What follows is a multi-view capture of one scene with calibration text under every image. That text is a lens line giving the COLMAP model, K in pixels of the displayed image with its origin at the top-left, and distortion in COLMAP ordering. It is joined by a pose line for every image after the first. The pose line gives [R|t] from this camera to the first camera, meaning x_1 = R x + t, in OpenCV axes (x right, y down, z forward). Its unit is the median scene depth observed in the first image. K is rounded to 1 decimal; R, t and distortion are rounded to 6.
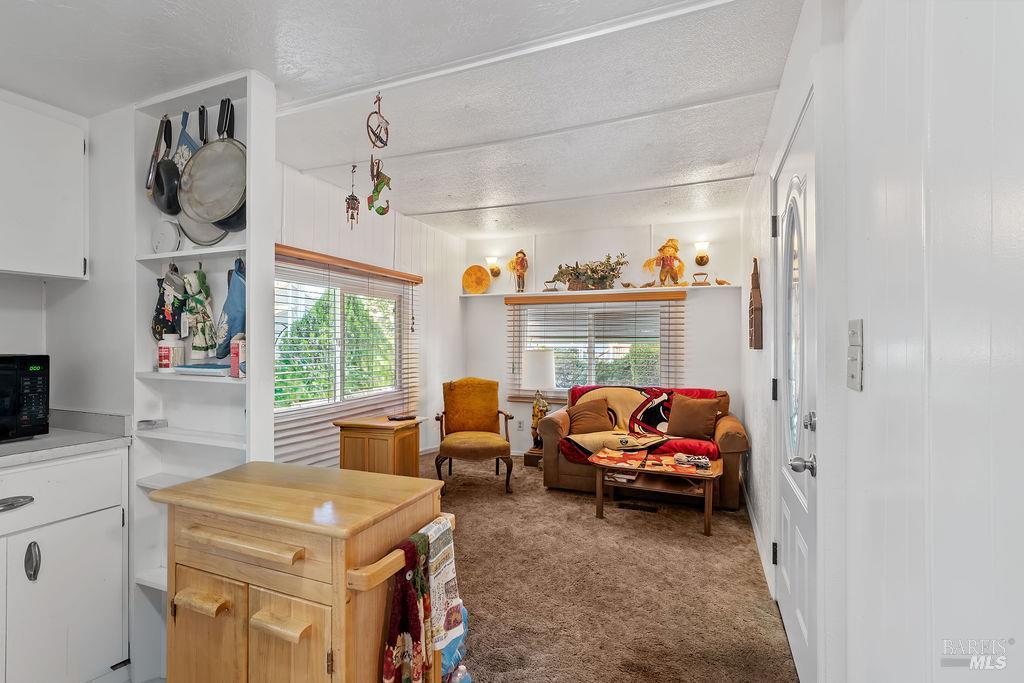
lens RADIAL K [[475.9, 0, 511.1], [0, 475.9, 338.3], [0, 0, 1]] dist [-0.001585, -0.000012]
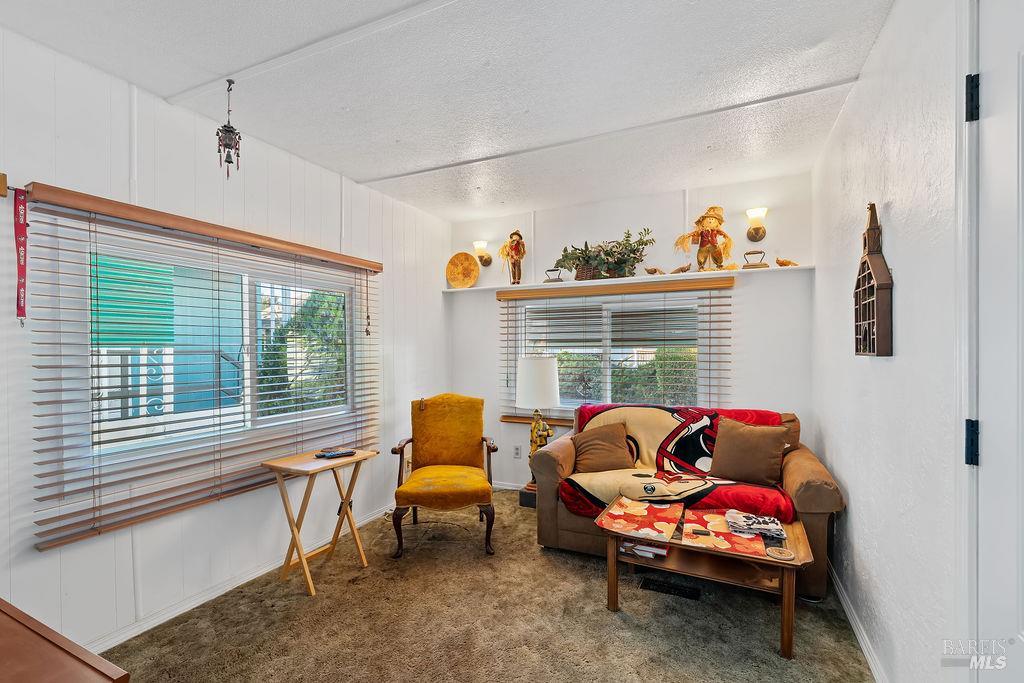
lens RADIAL K [[465.7, 0, 508.9], [0, 465.7, 352.0], [0, 0, 1]] dist [-0.000510, 0.000184]
pose [[0.998179, -0.007483, -0.059855, 0.064729], [0.008537, 0.999813, 0.017379, 0.002595], [0.059713, -0.017858, 0.998056, 0.270583]]
